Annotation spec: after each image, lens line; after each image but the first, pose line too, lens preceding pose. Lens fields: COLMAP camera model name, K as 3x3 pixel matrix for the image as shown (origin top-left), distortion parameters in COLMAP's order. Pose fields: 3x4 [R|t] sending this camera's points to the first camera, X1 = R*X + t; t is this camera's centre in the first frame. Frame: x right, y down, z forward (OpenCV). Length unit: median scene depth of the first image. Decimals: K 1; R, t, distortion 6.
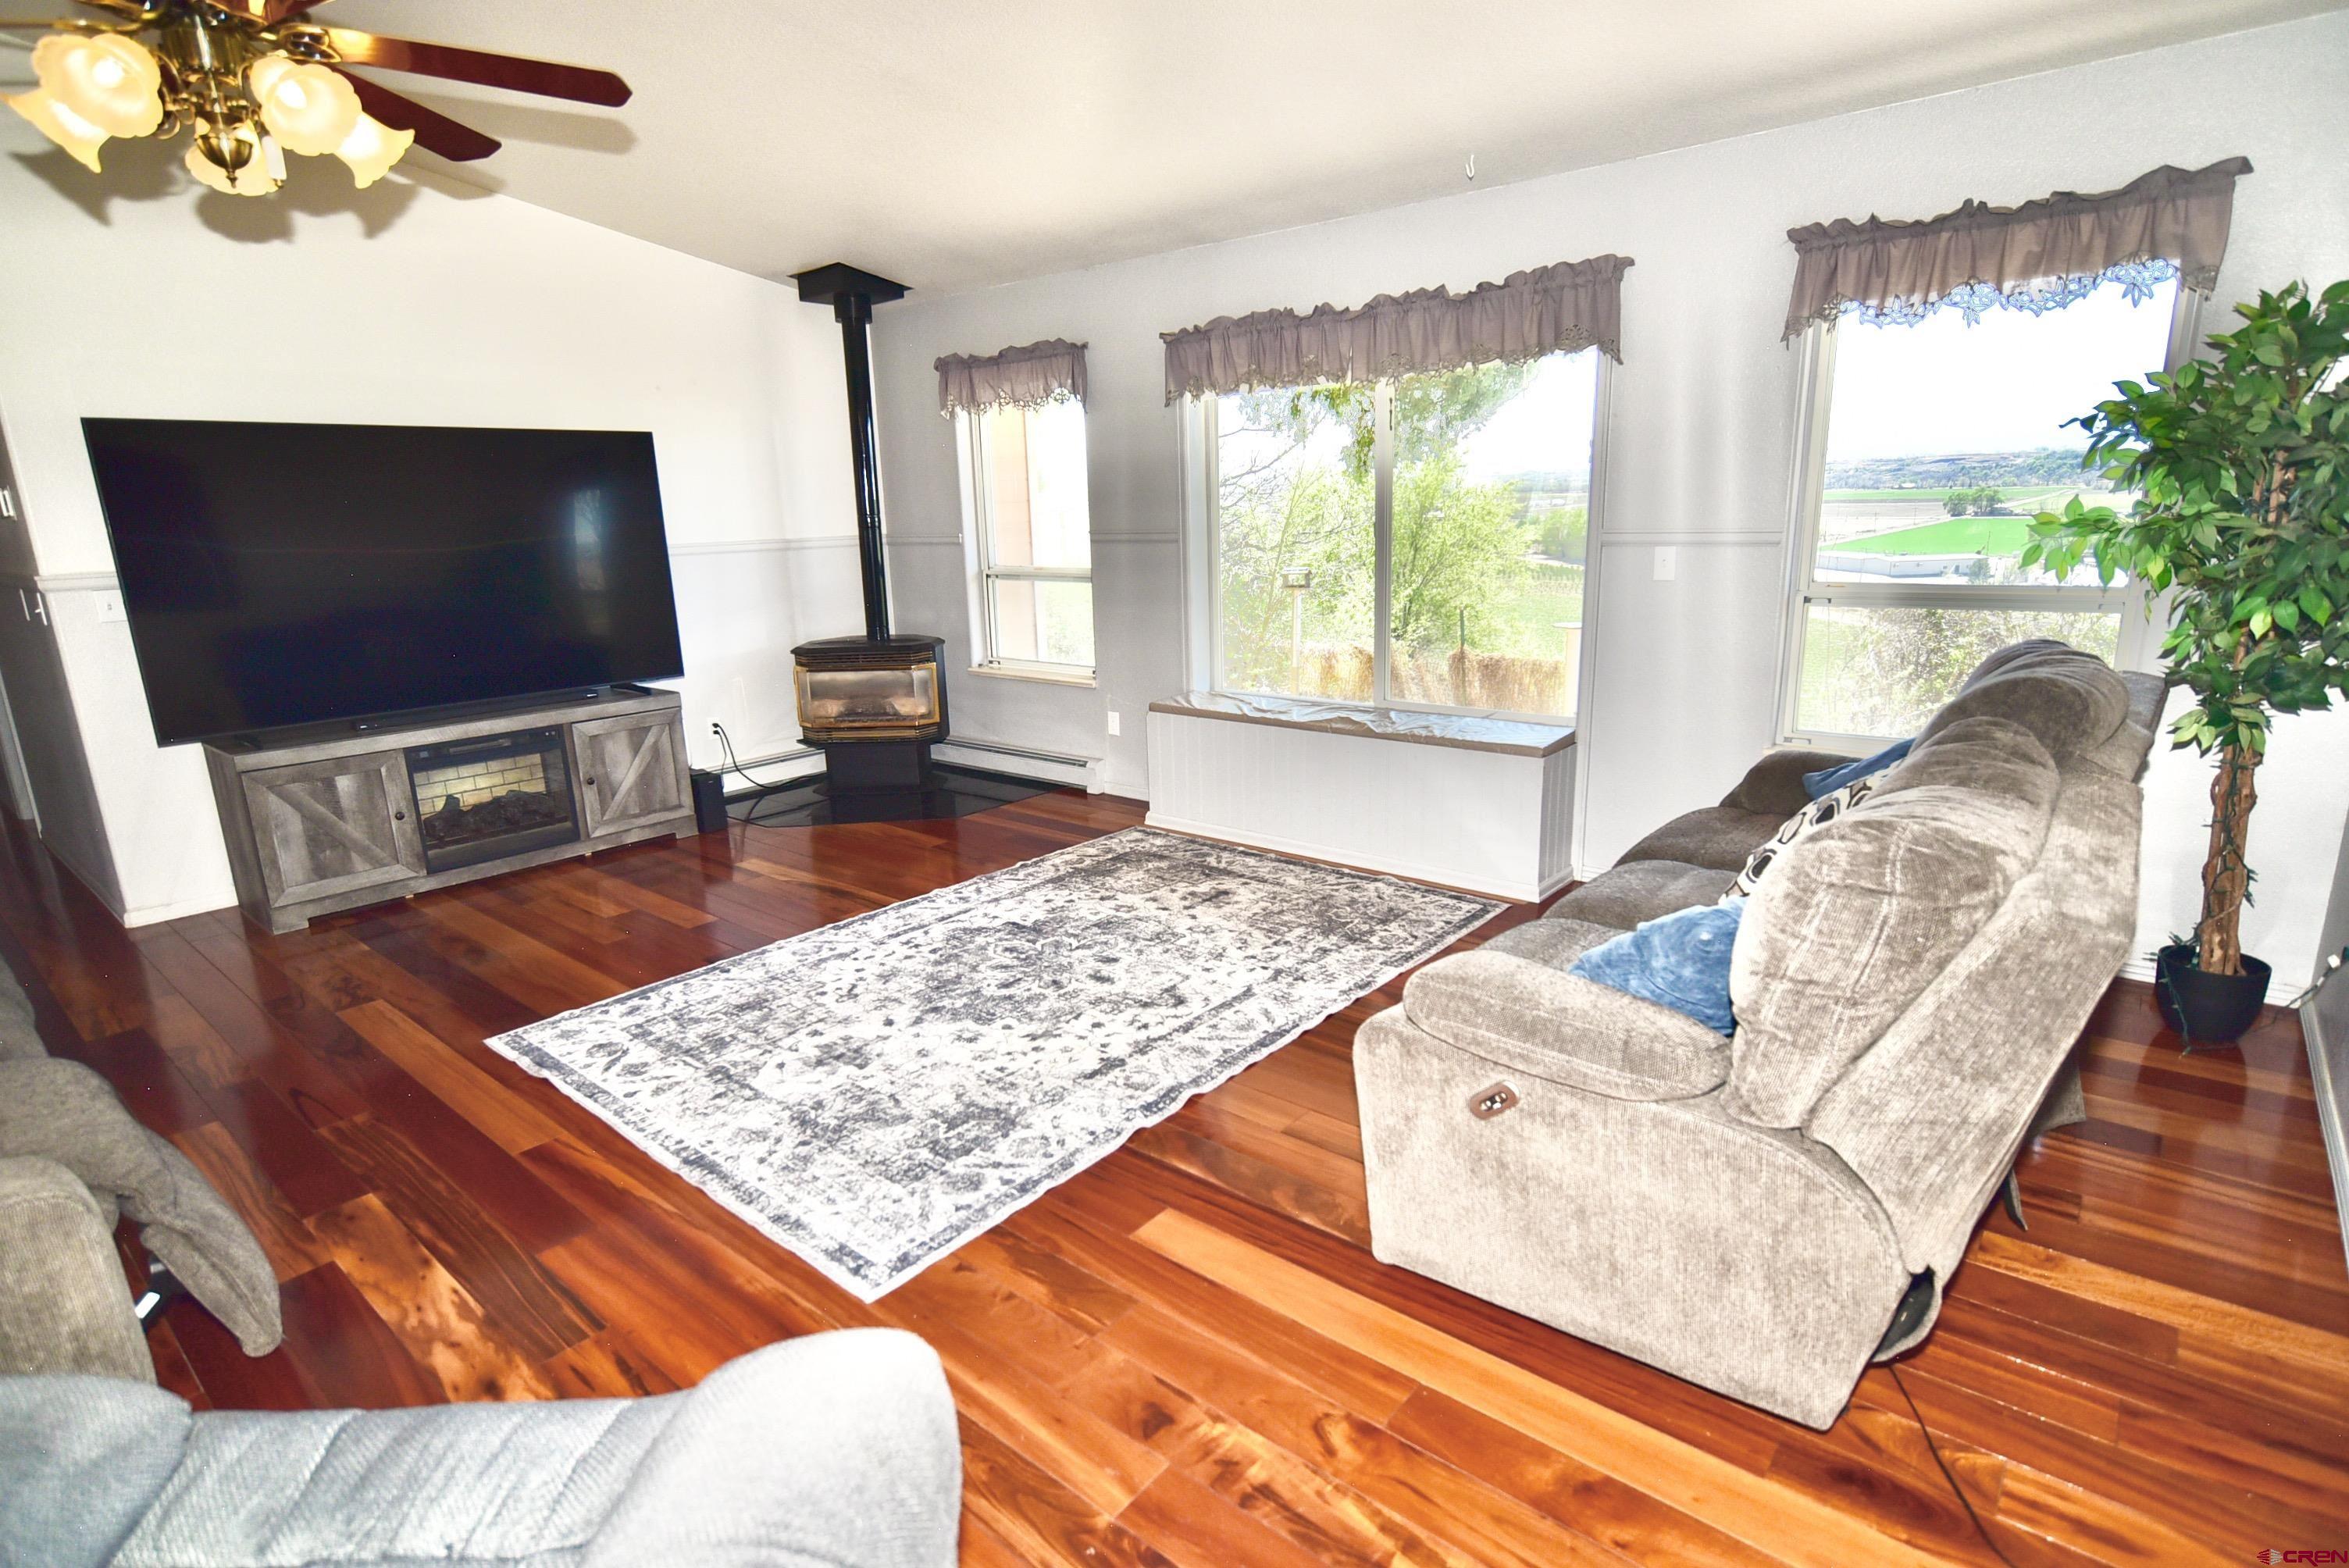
lens RADIAL K [[1175.8, 0, 1164.7], [0, 1175.8, 782.2], [0, 0, 1]] dist [-0.012364, 0.005170]
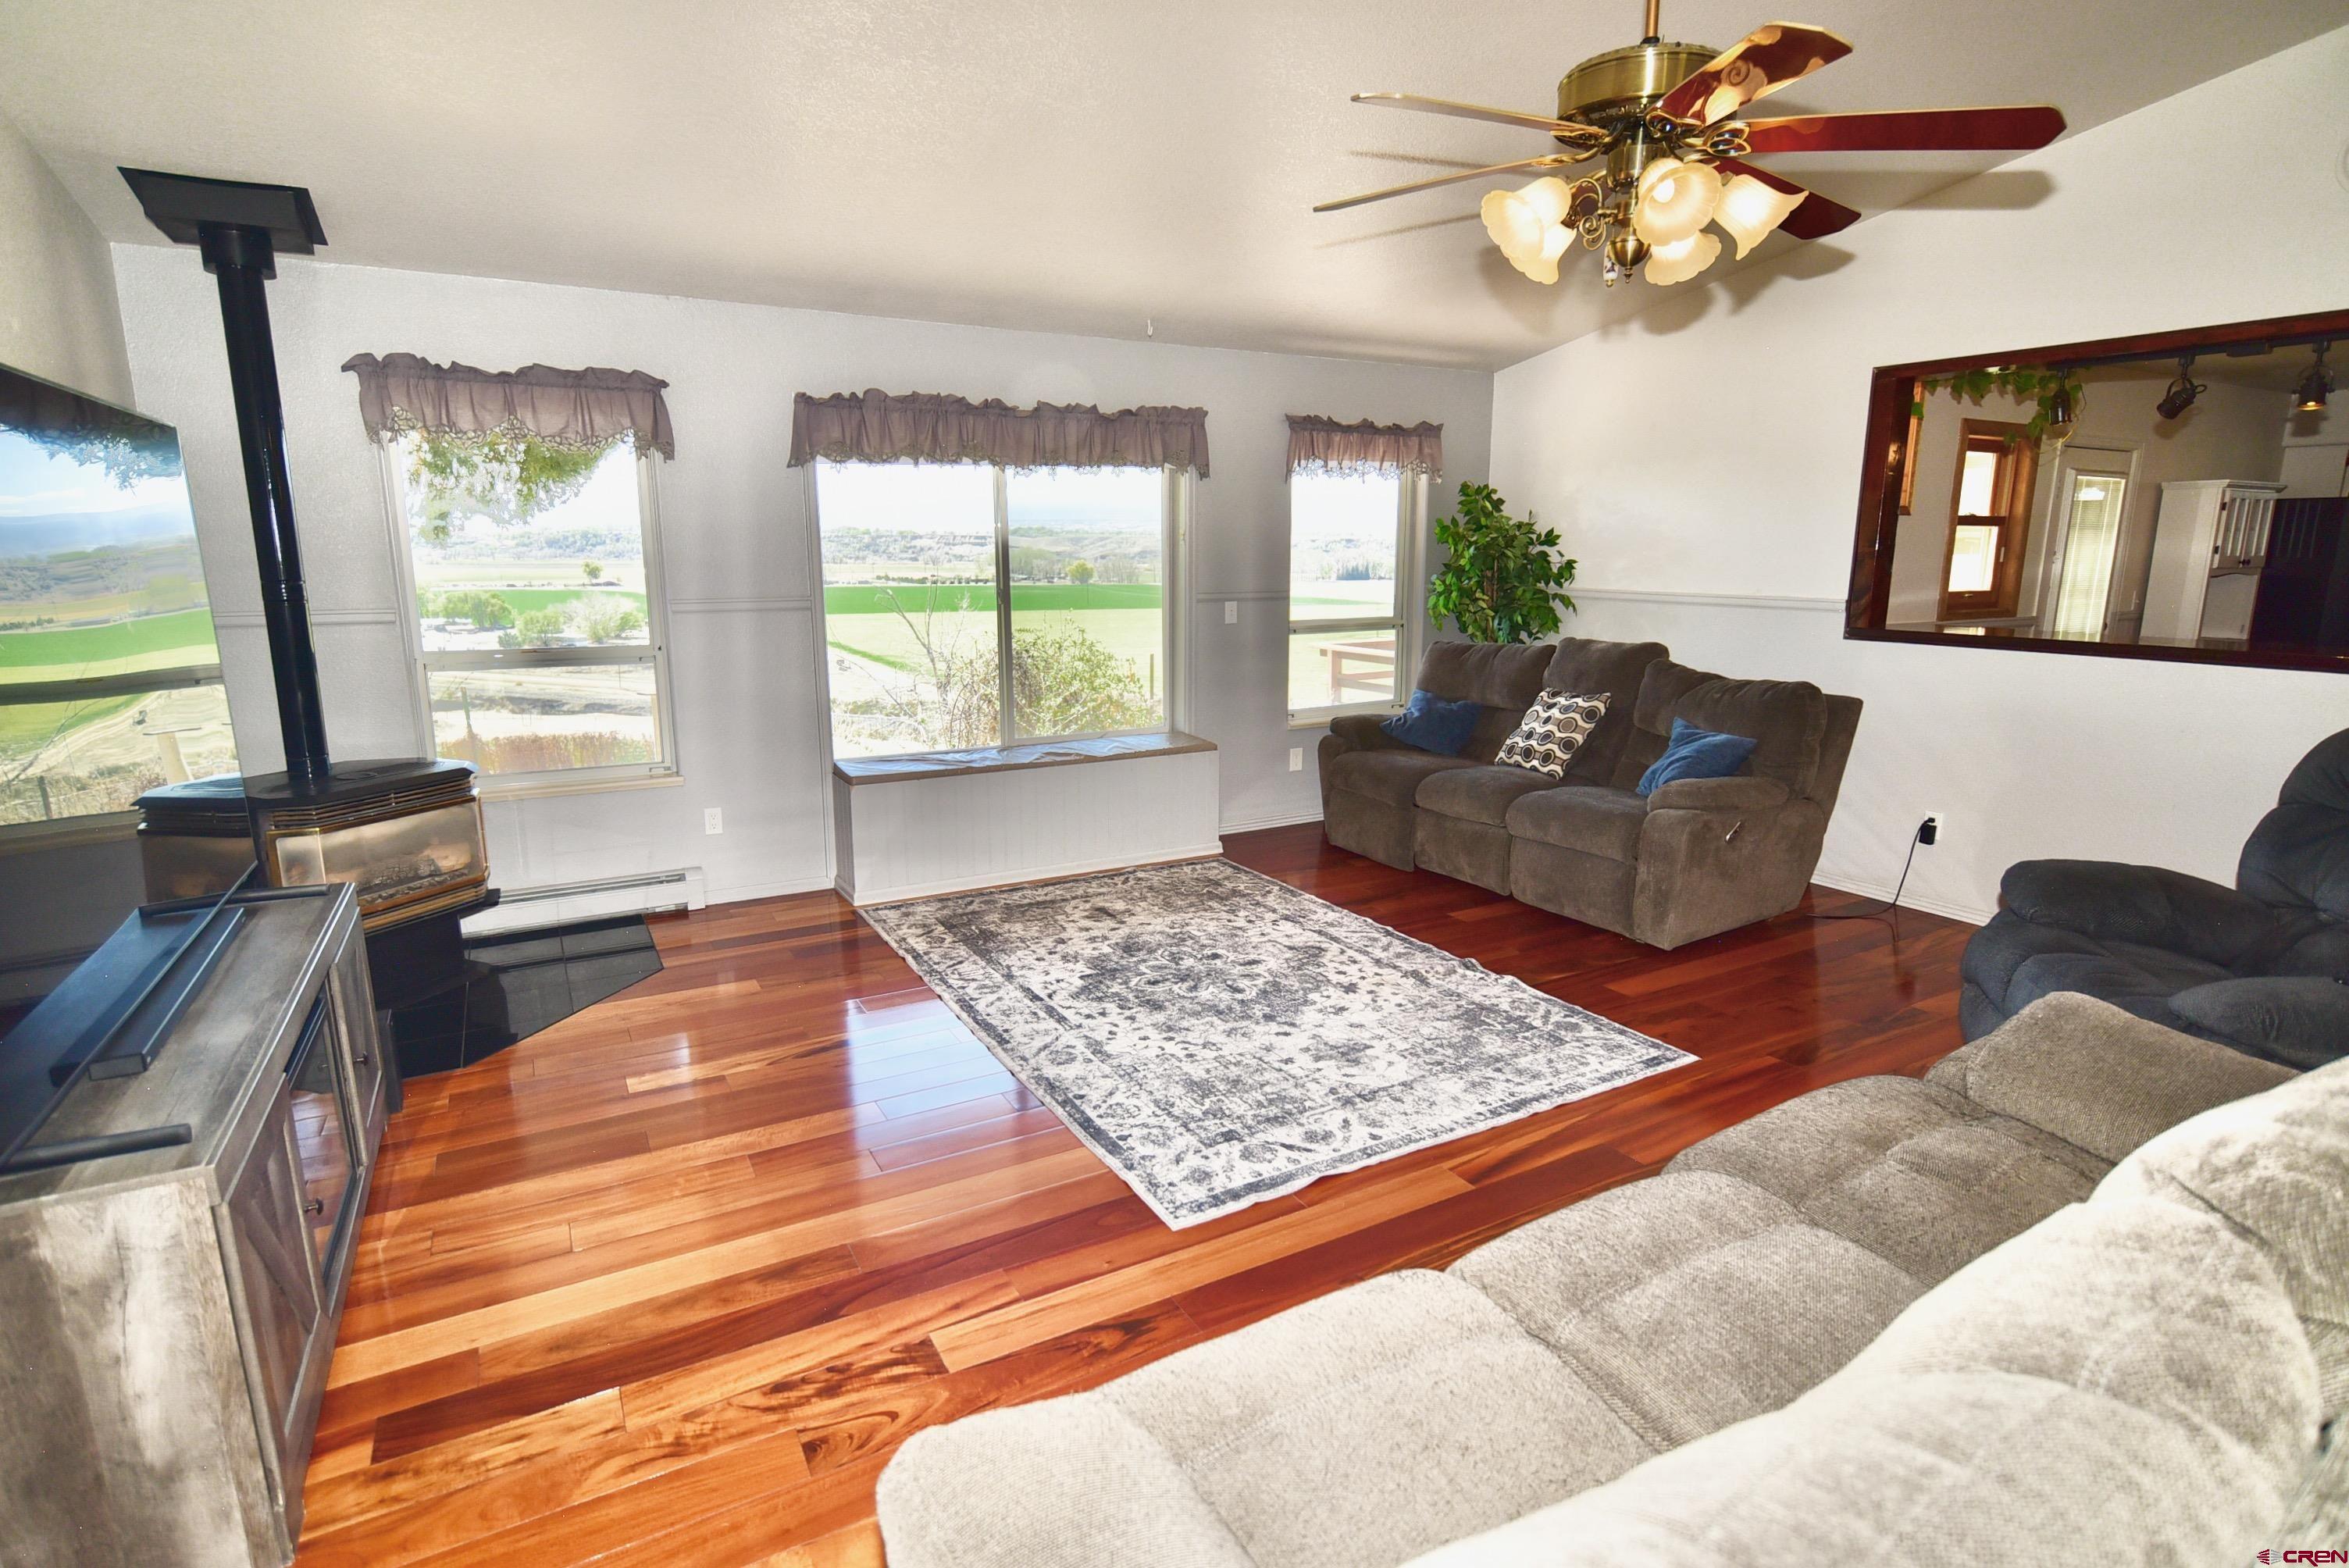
lens RADIAL K [[1175.8, 0, 1166.6], [0, 1175.8, 789.0], [0, 0, 1]] dist [-0.012364, 0.005170]
pose [[0.350366, -0.159609, 0.922913, -1.041899], [0.208889, 0.973870, 0.089121, -0.116733], [-0.913022, 0.161561, 0.374552, 0.538972]]
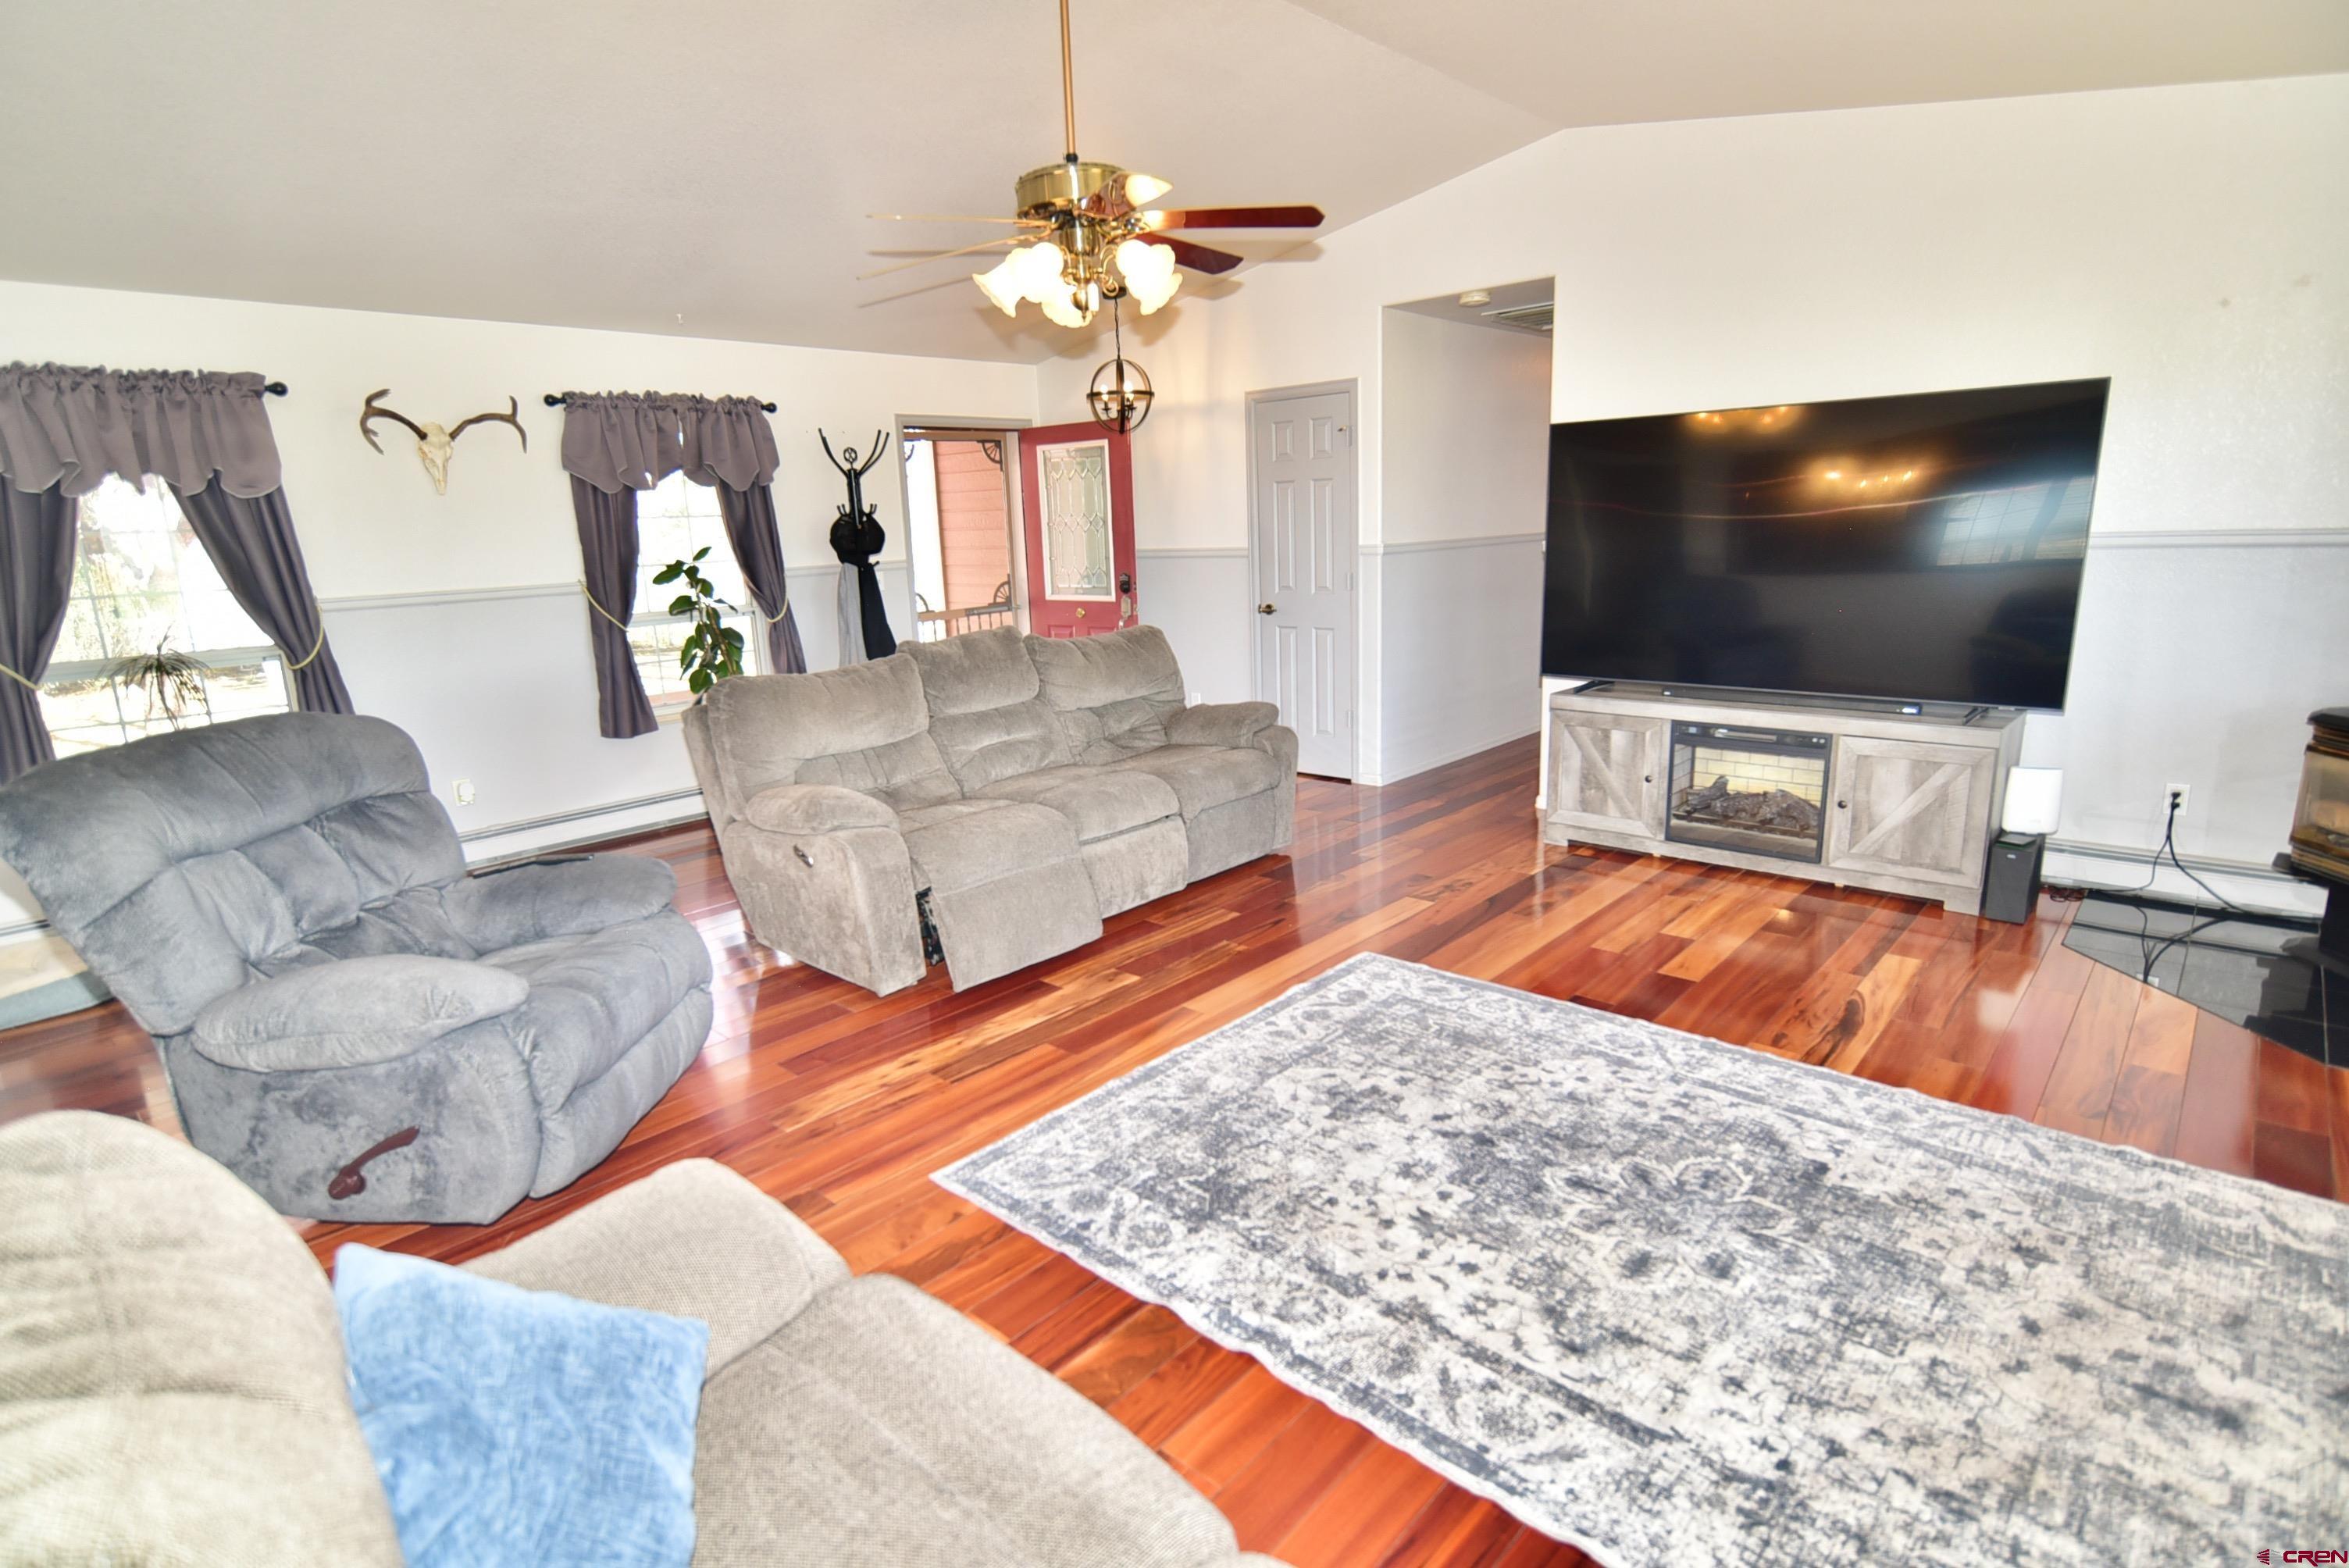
lens RADIAL K [[1175.8, 0, 1173.4], [0, 1175.8, 791.5], [0, 0, 1]] dist [-0.012364, 0.005170]
pose [[-0.036876, 0.257786, -0.965498, 0.453775], [-0.192675, 0.946193, 0.259991, -0.174178], [0.980570, 0.195614, 0.014777, 0.619117]]
